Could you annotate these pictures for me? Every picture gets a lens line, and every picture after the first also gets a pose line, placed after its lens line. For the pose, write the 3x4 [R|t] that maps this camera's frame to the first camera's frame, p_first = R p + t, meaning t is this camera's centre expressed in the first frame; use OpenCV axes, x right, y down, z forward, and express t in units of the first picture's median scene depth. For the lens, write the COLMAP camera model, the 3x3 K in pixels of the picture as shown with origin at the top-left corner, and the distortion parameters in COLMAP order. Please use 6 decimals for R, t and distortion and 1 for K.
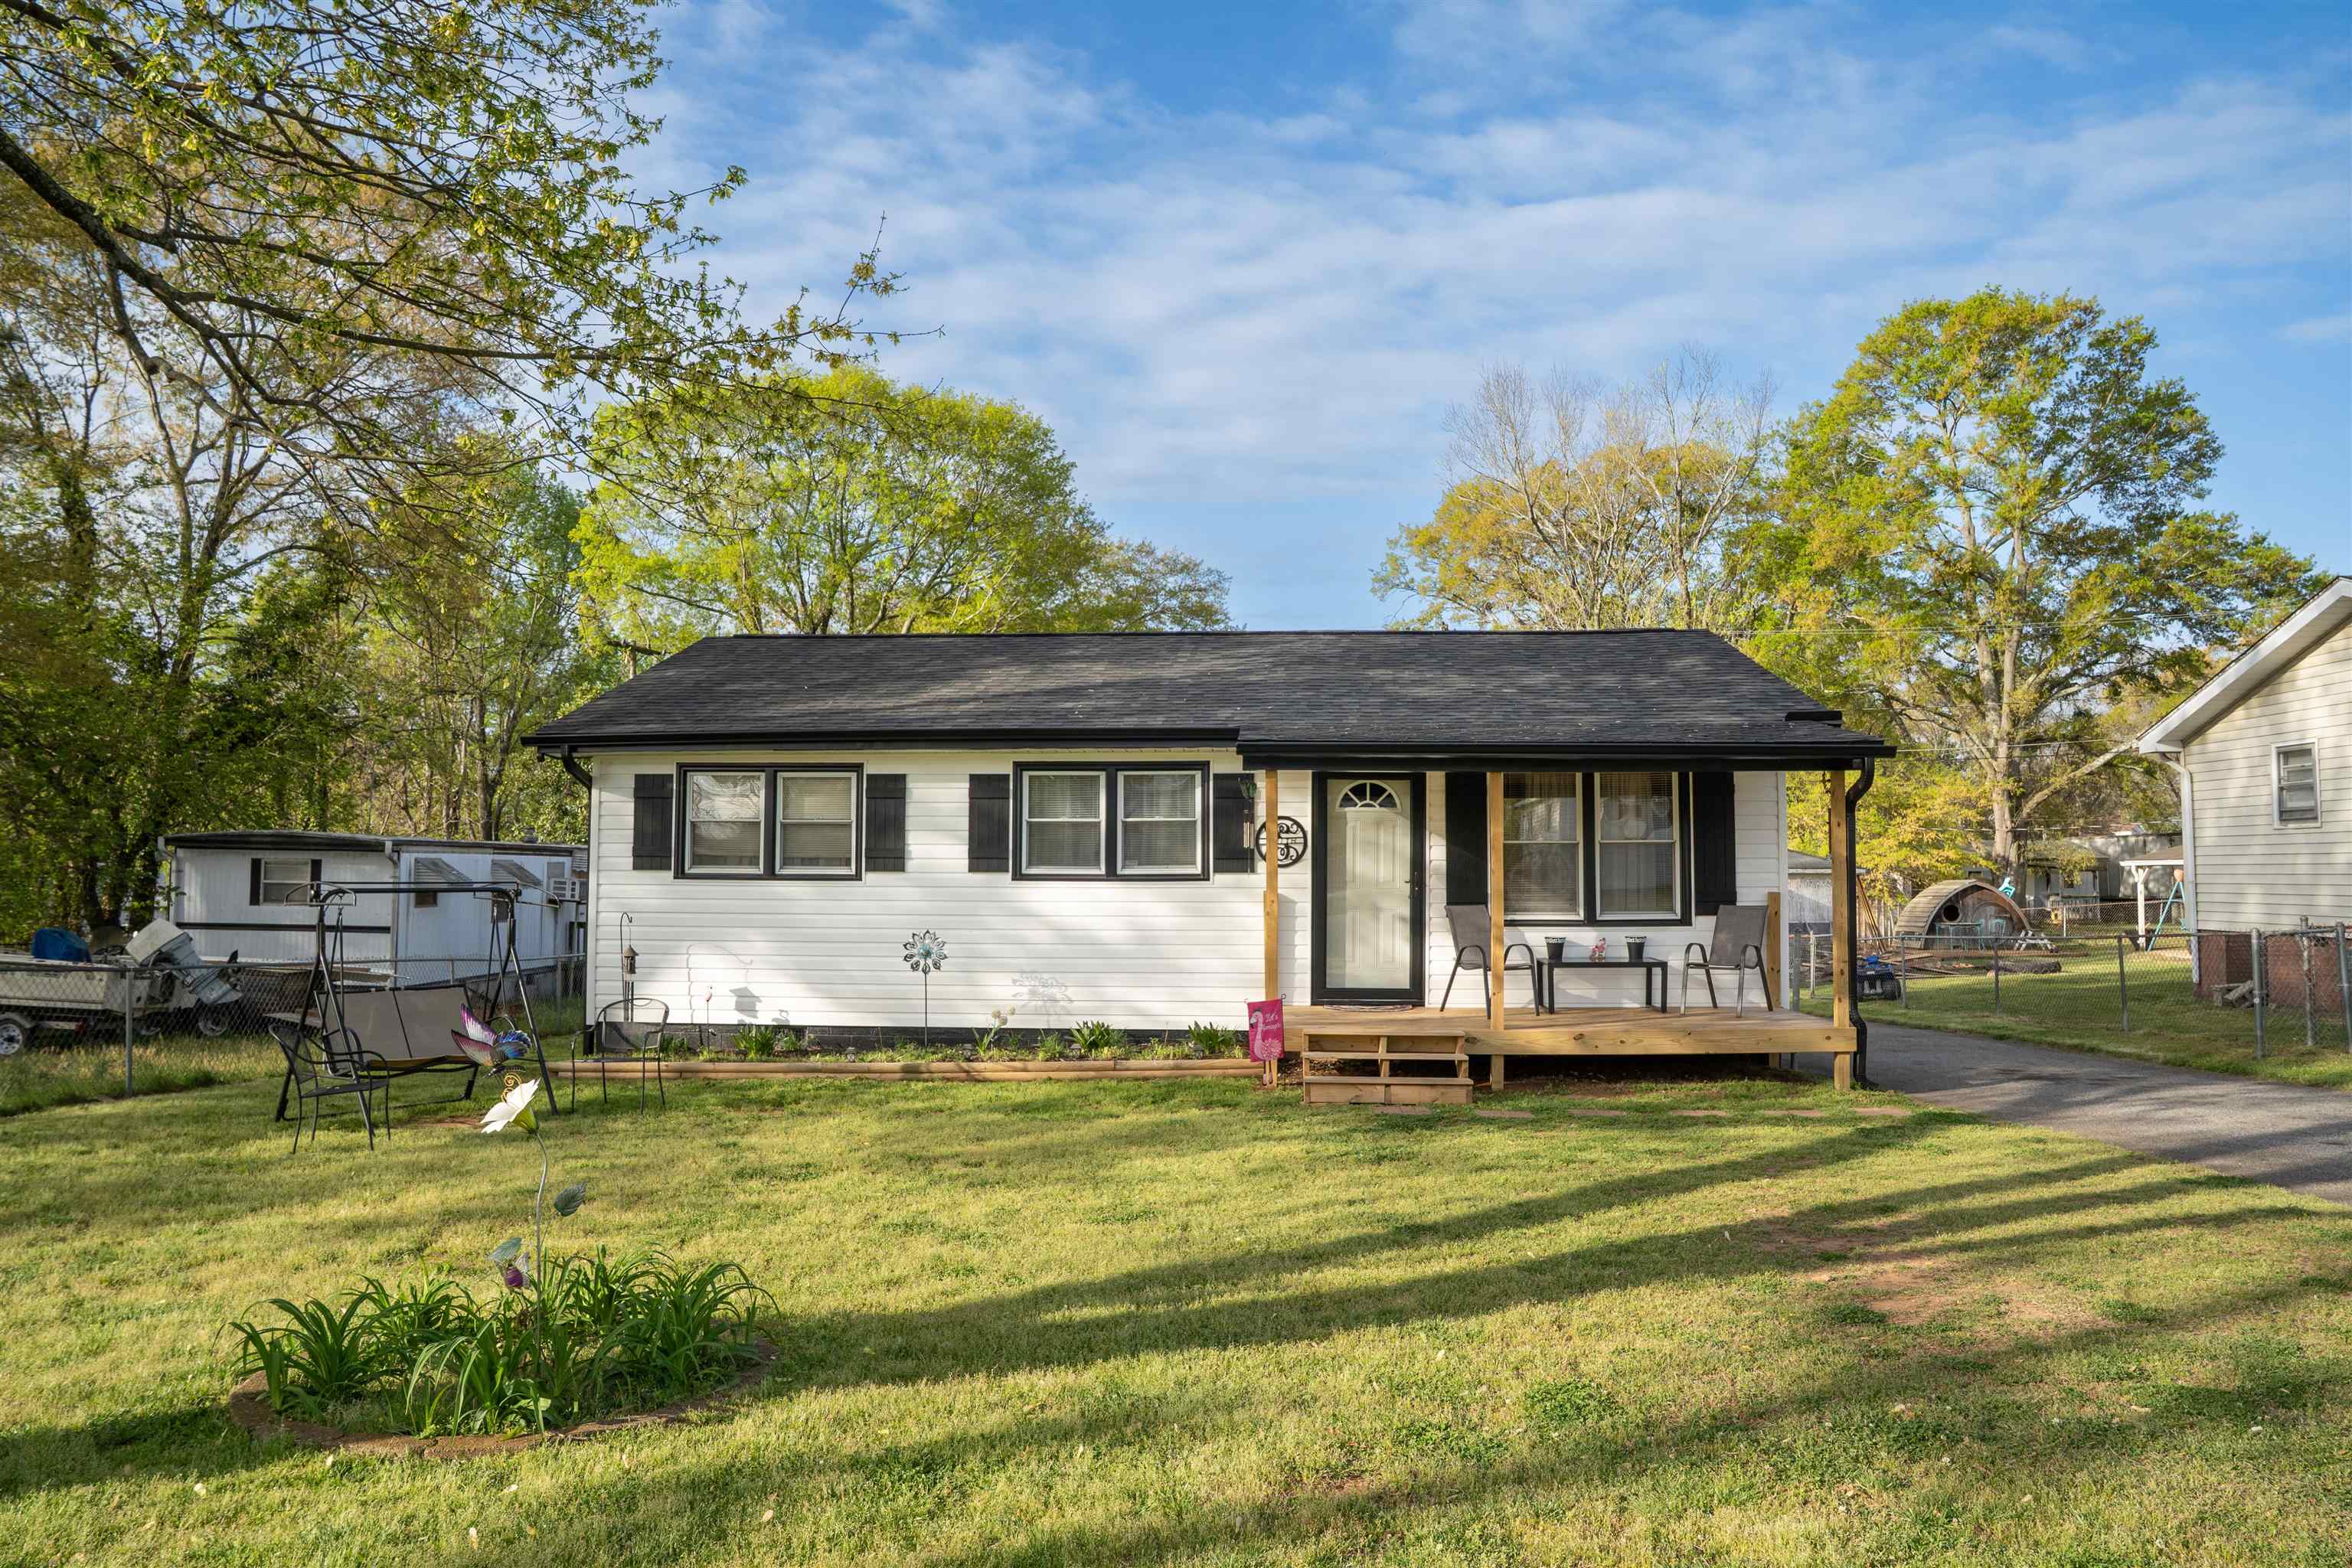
lens RADIAL K [[1612.3, 0, 1176.0], [0, 1612.3, 784.0], [0, 0, 1]] dist [-0.130074, 0.091588]
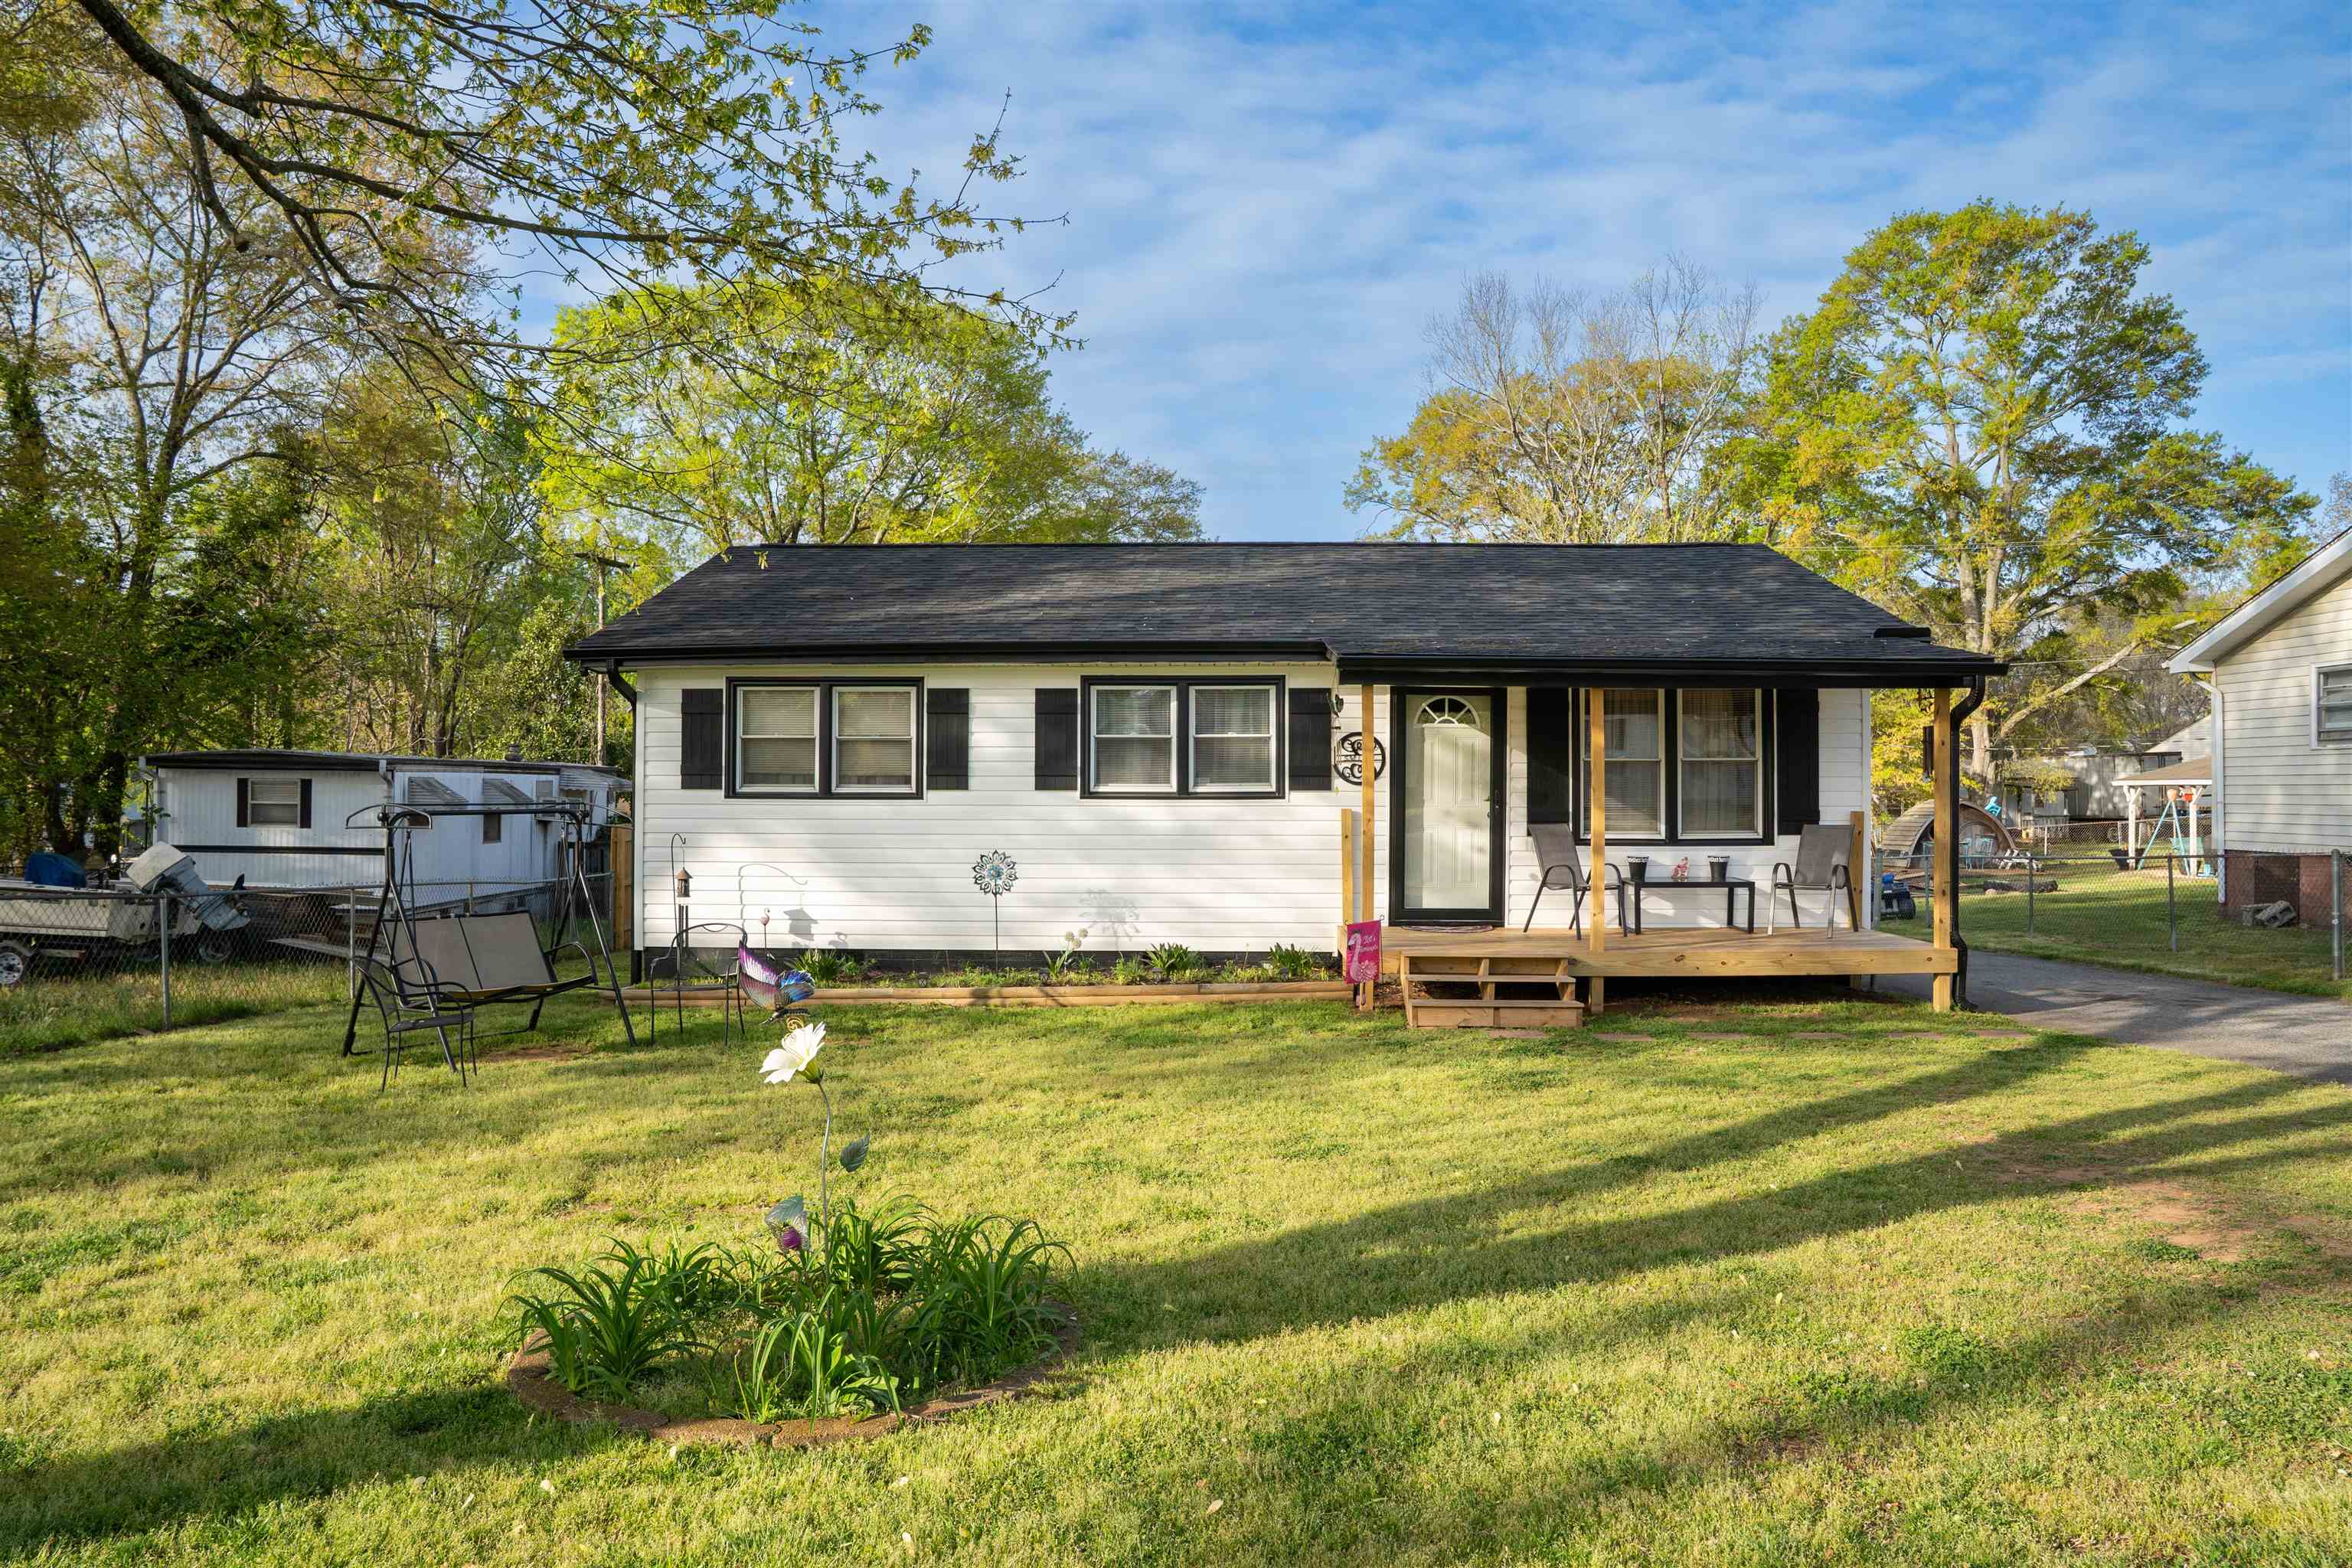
lens RADIAL K [[1622.5, 0, 1169.0], [0, 1622.5, 785.9], [0, 0, 1]] dist [-0.131616, 0.095350]
pose [[0.999570, -0.000034, 0.029336, -0.076103], [-0.001518, 0.998601, 0.052865, 0.000708], [-0.029296, -0.052887, 0.998171, 0.025710]]
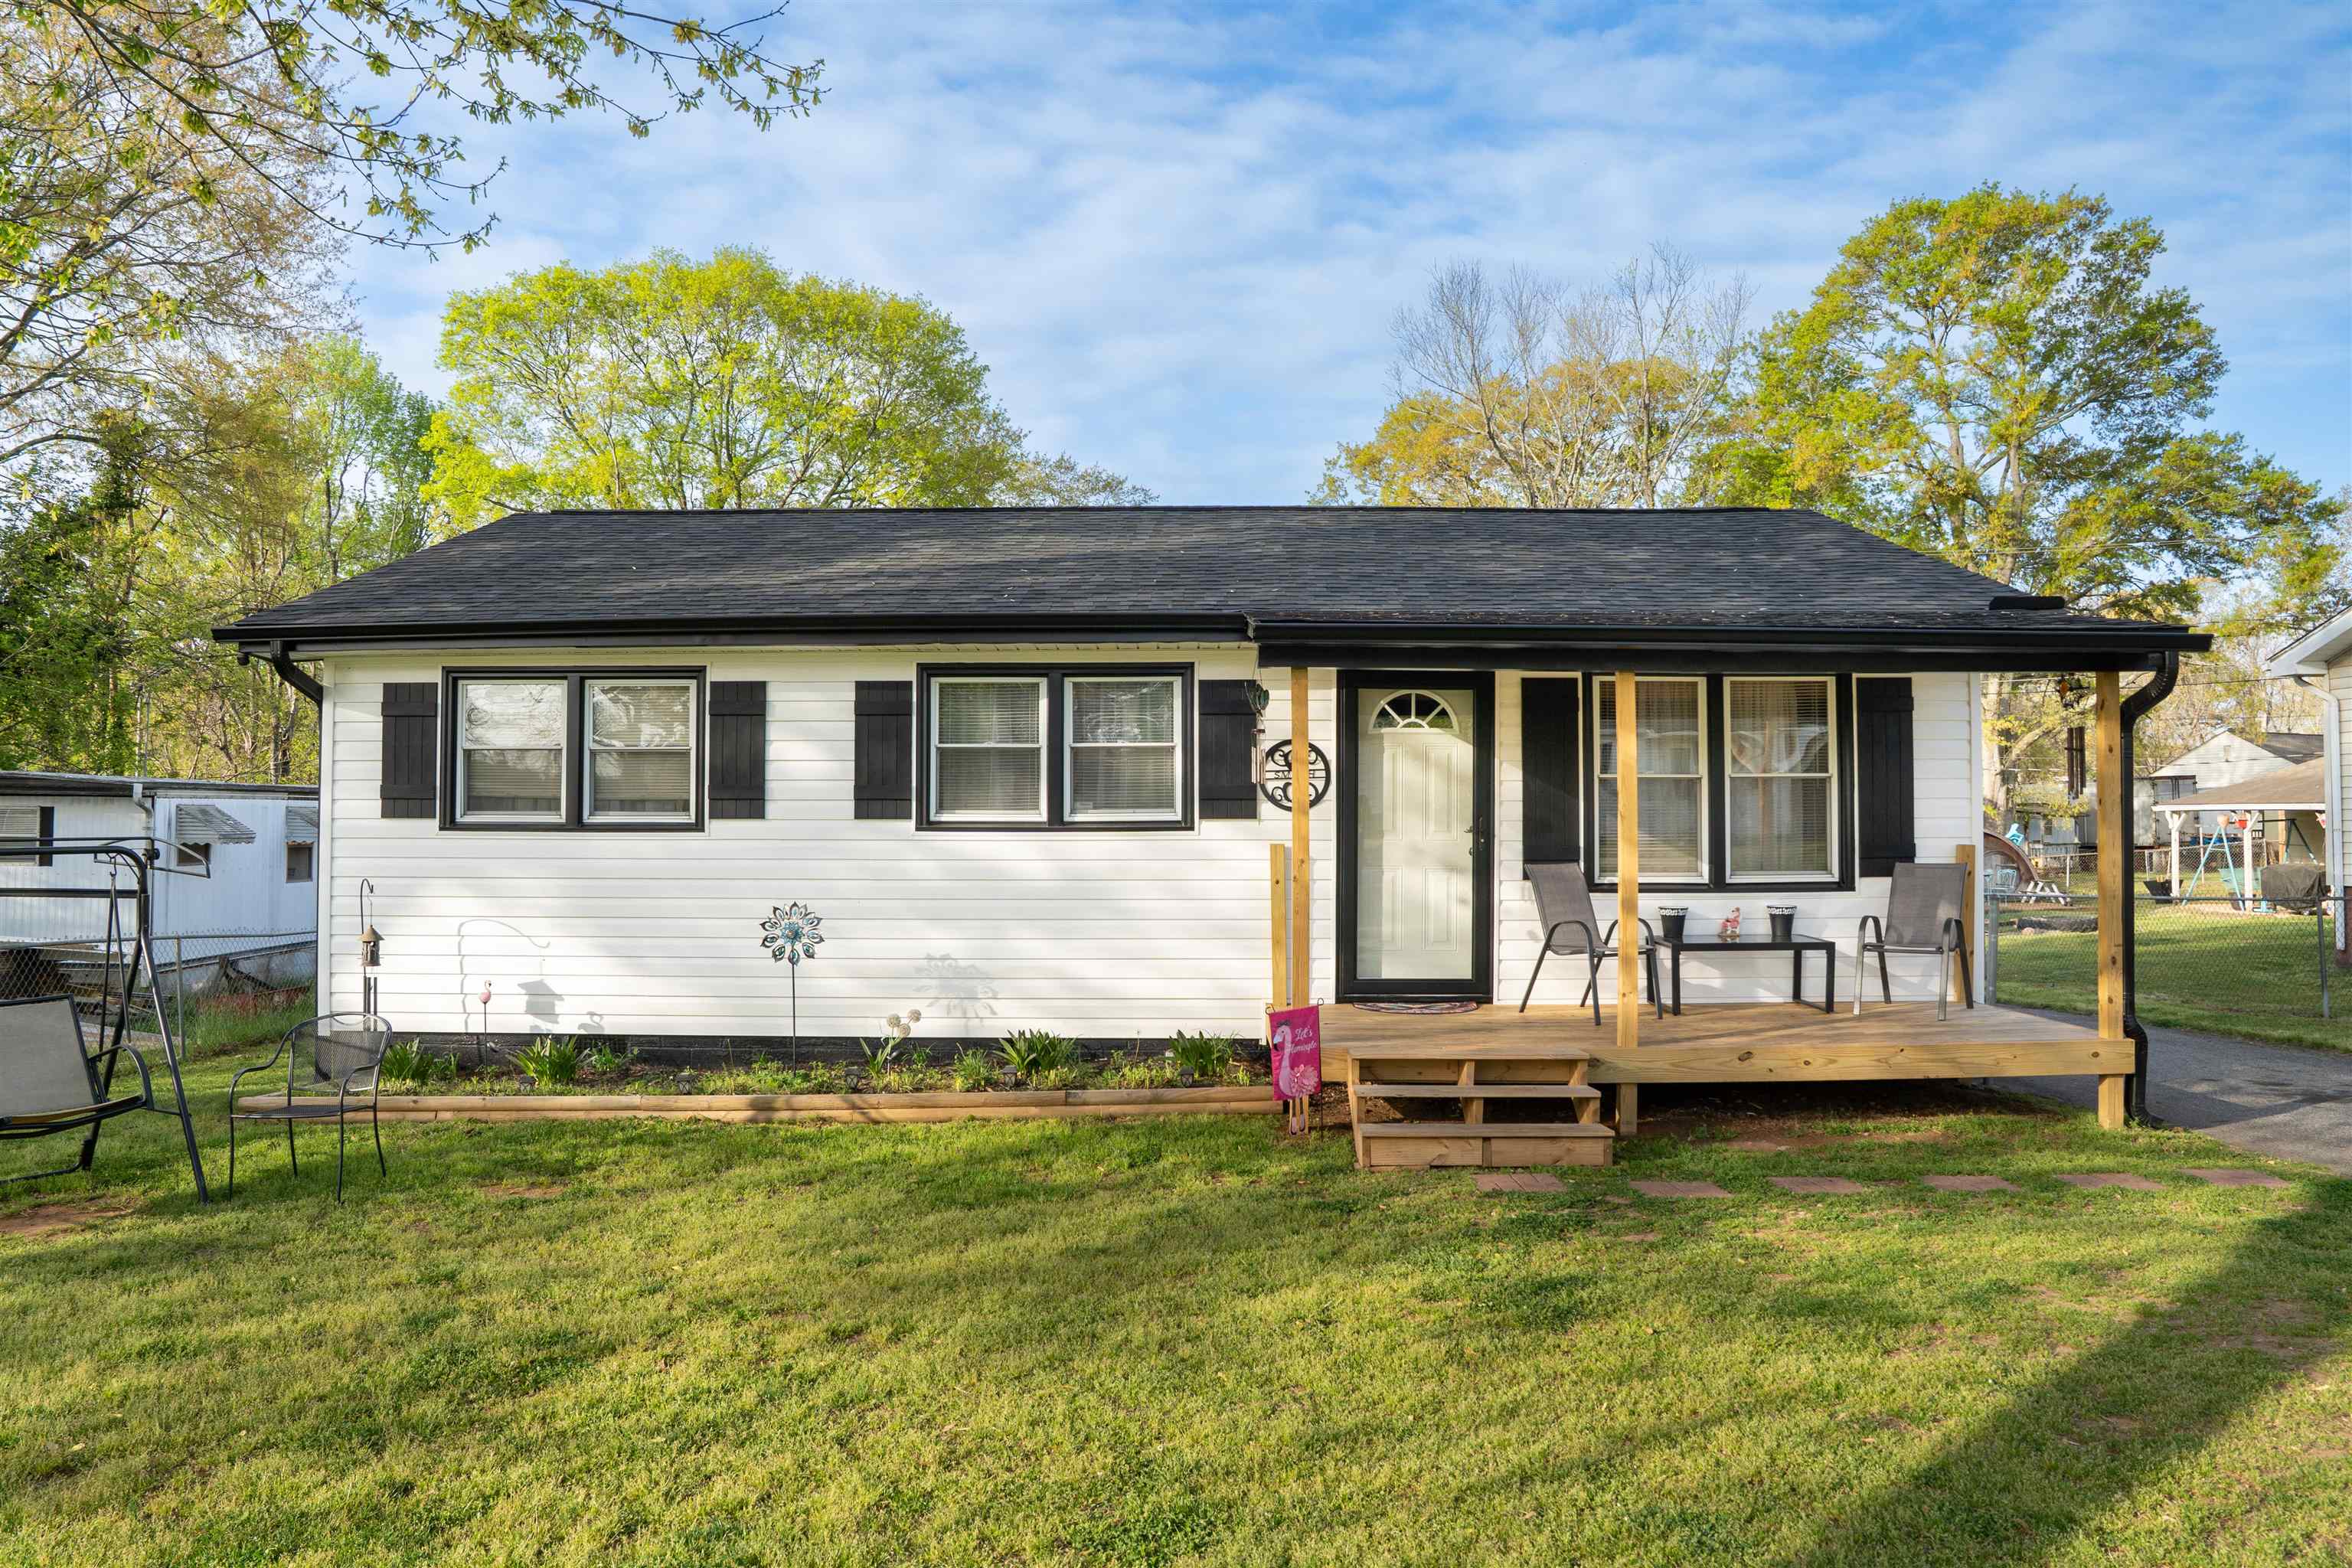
lens RADIAL K [[1648.1, 0, 1170.8], [0, 1648.1, 790.3], [0, 0, 1]] dist [-0.132105, 0.096135]
pose [[0.998748, -0.001475, 0.049993, -0.025329], [-0.000421, 0.999282, 0.037885, 0.014402], [-0.050013, -0.037859, 0.998031, 0.266540]]
